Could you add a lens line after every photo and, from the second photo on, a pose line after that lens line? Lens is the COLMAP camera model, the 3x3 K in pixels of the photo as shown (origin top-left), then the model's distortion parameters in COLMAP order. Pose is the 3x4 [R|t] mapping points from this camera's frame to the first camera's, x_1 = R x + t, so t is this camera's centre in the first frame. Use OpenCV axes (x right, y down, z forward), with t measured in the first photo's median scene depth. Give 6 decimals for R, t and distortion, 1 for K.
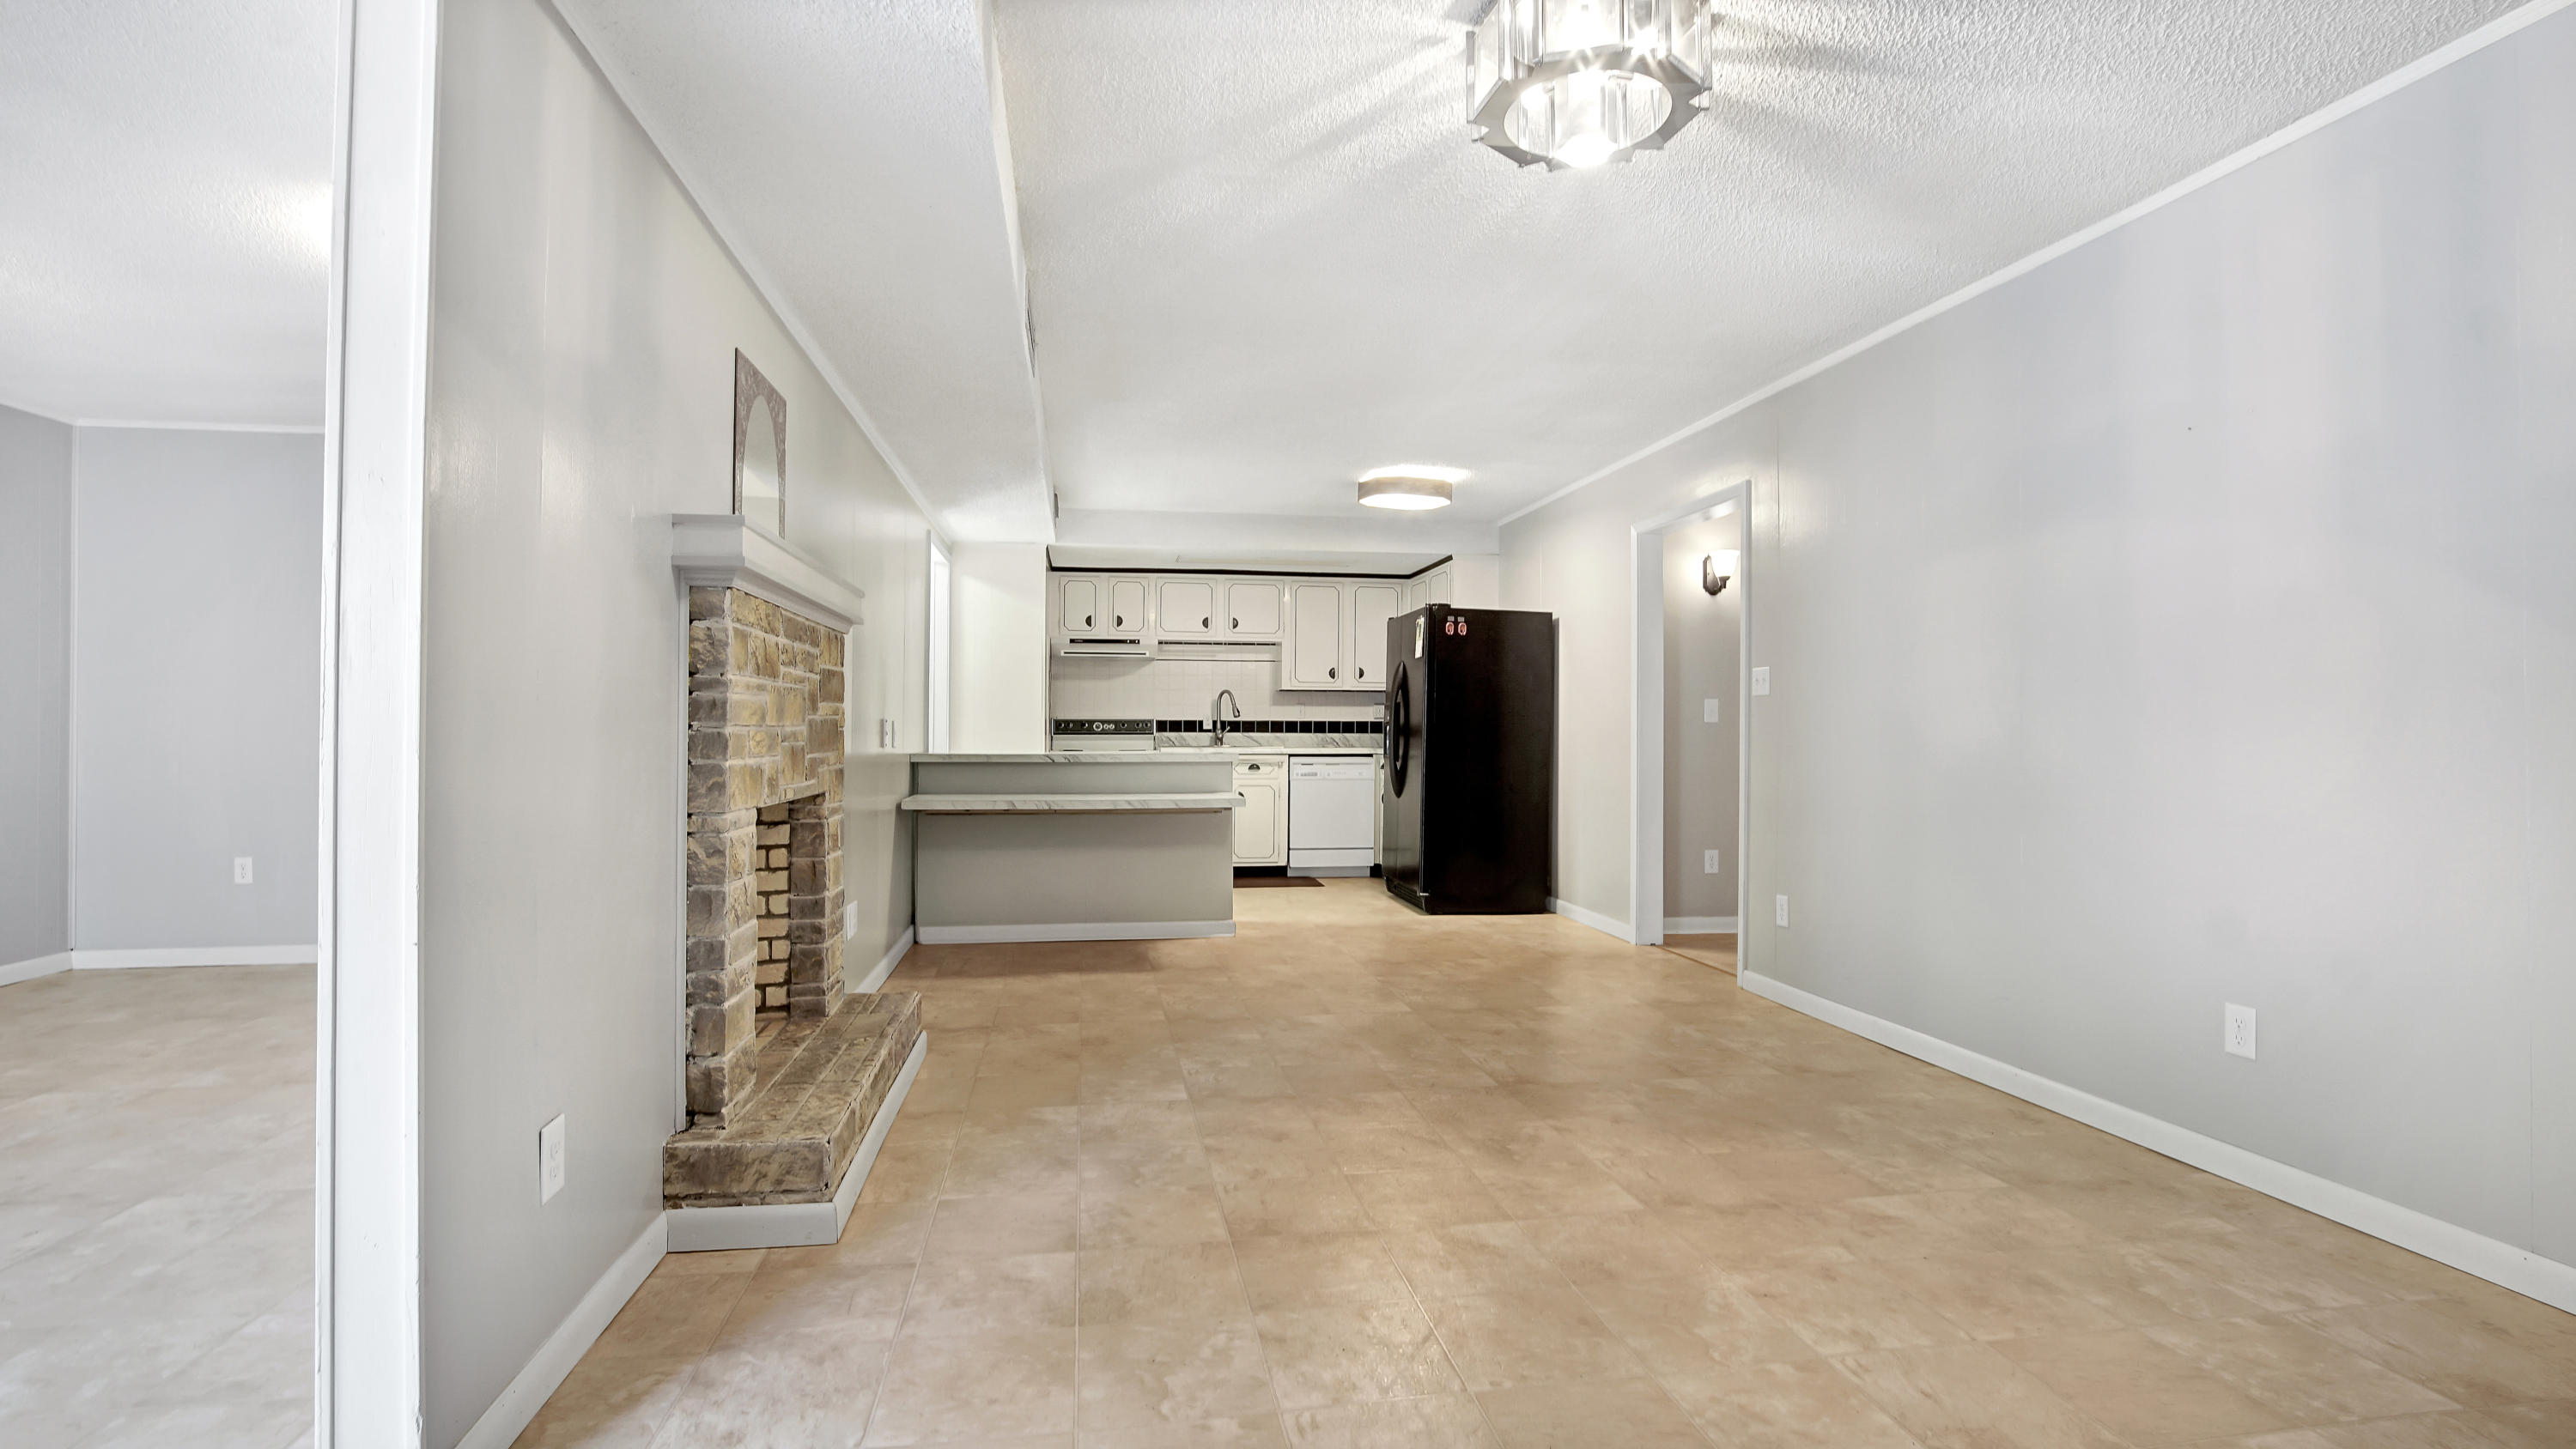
lens RADIAL K [[1170.0, 0, 1282.4], [0, 1170.0, 721.8], [0, 0, 1]] dist [-0.032000, 0.008320]
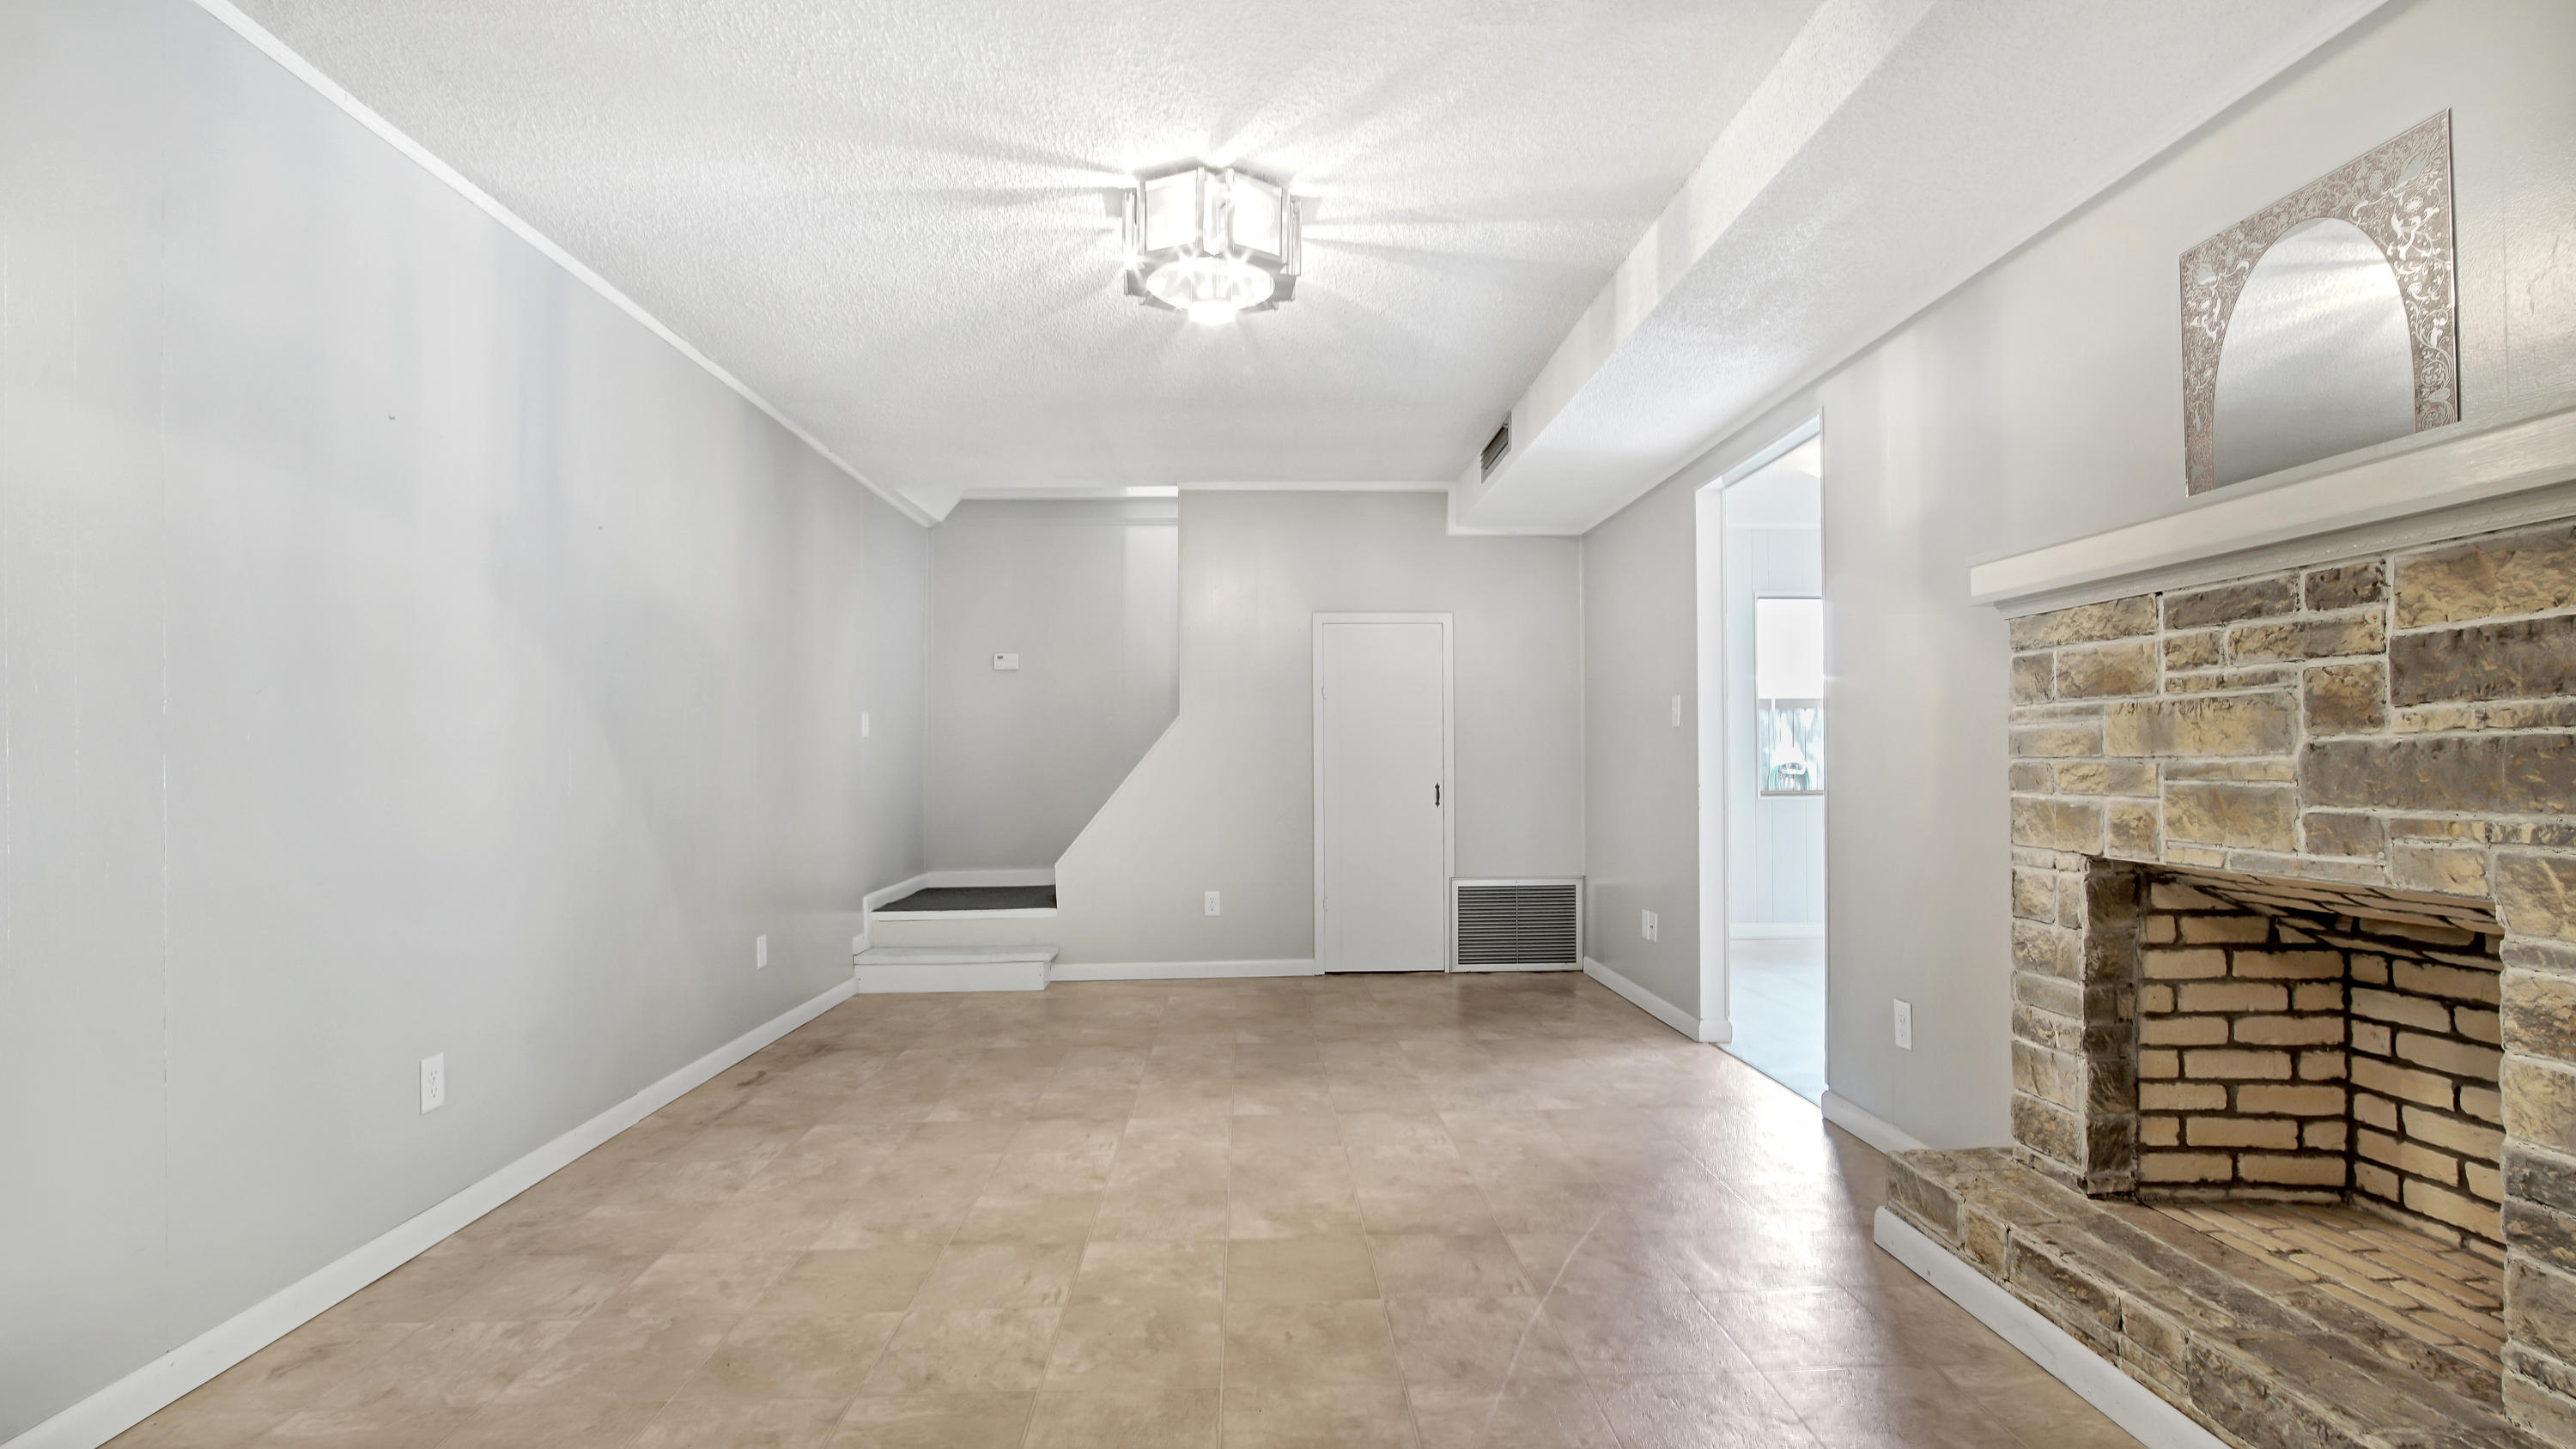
lens RADIAL K [[1170.0, 0, 1291.5], [0, 1170.0, 757.8], [0, 0, 1]] dist [-0.032000, 0.008320]
pose [[-0.991534, 0.003023, 0.129810, 0.007555], [0.001792, 0.999952, -0.009598, 0.010975], [-0.129833, -0.009284, -0.991492, 1.817819]]
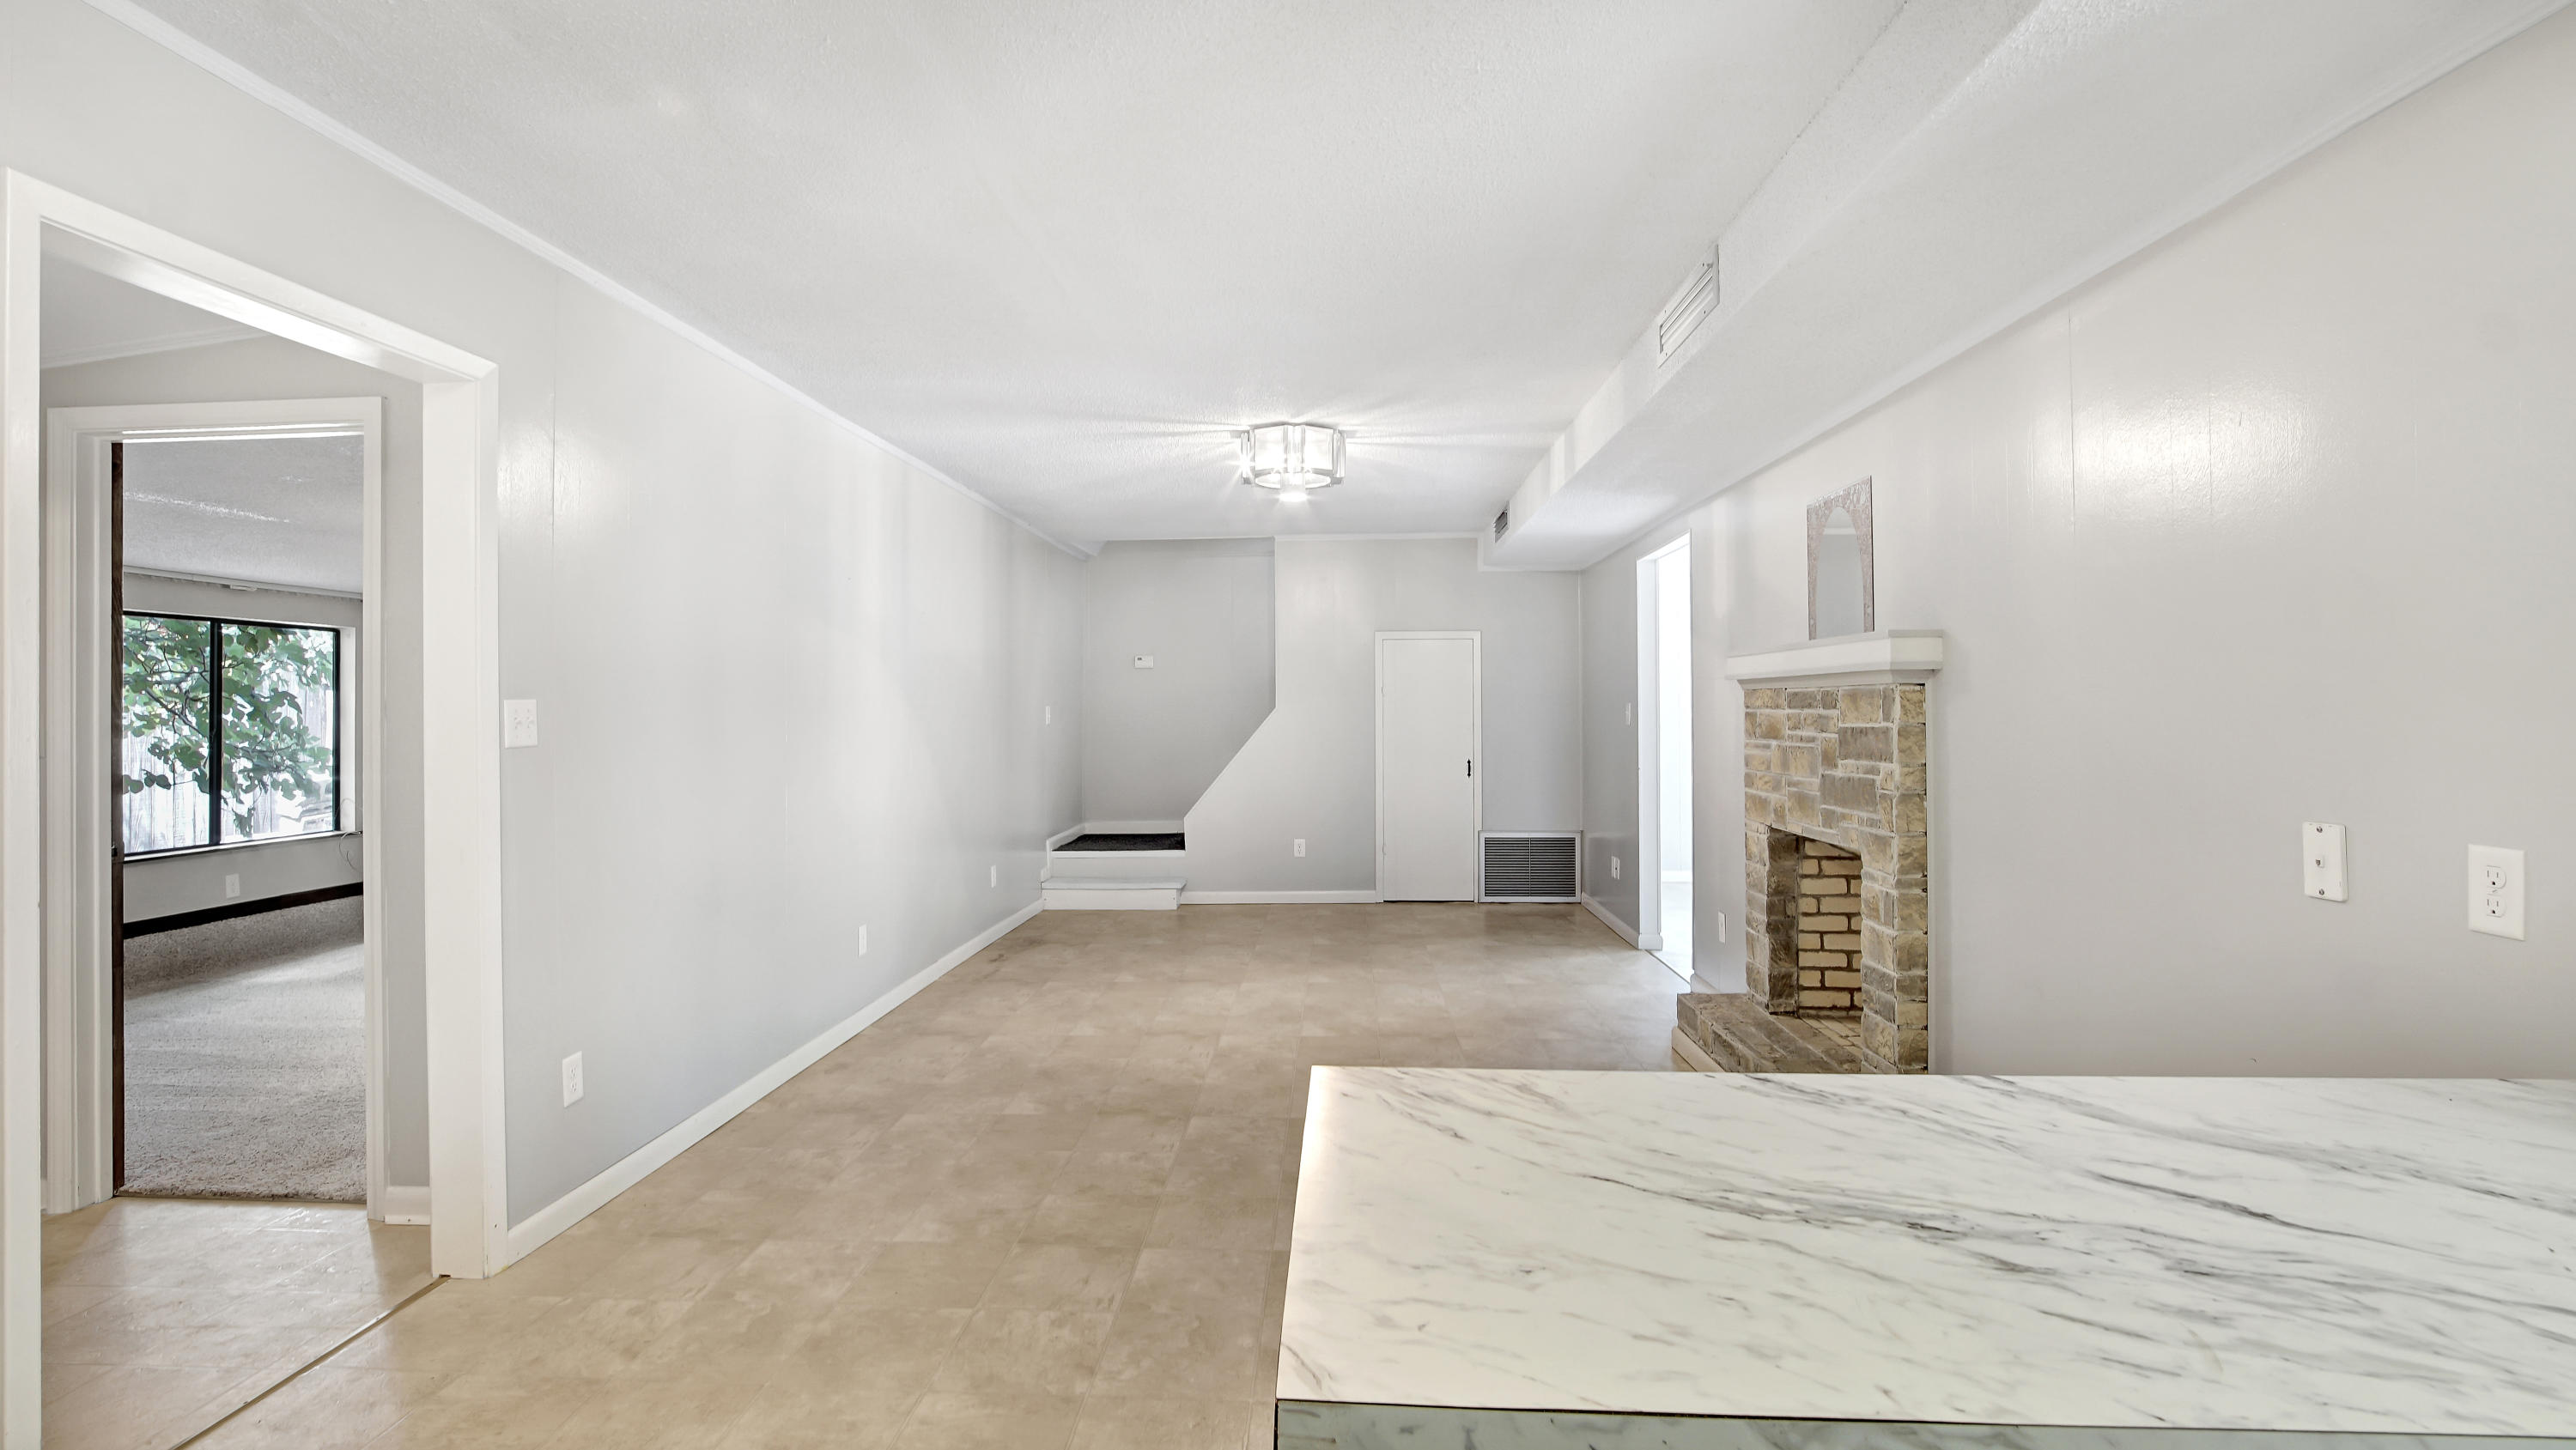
lens RADIAL K [[1170.1, 0, 1282.1], [0, 1170.1, 703.0], [0, 0, 1]] dist [-0.032000, 0.008320]
pose [[-0.975370, 0.001790, 0.220566, -0.160307], [-0.000752, 0.999934, -0.011441, -0.065384], [-0.220572, -0.011325, -0.975305, 2.519617]]
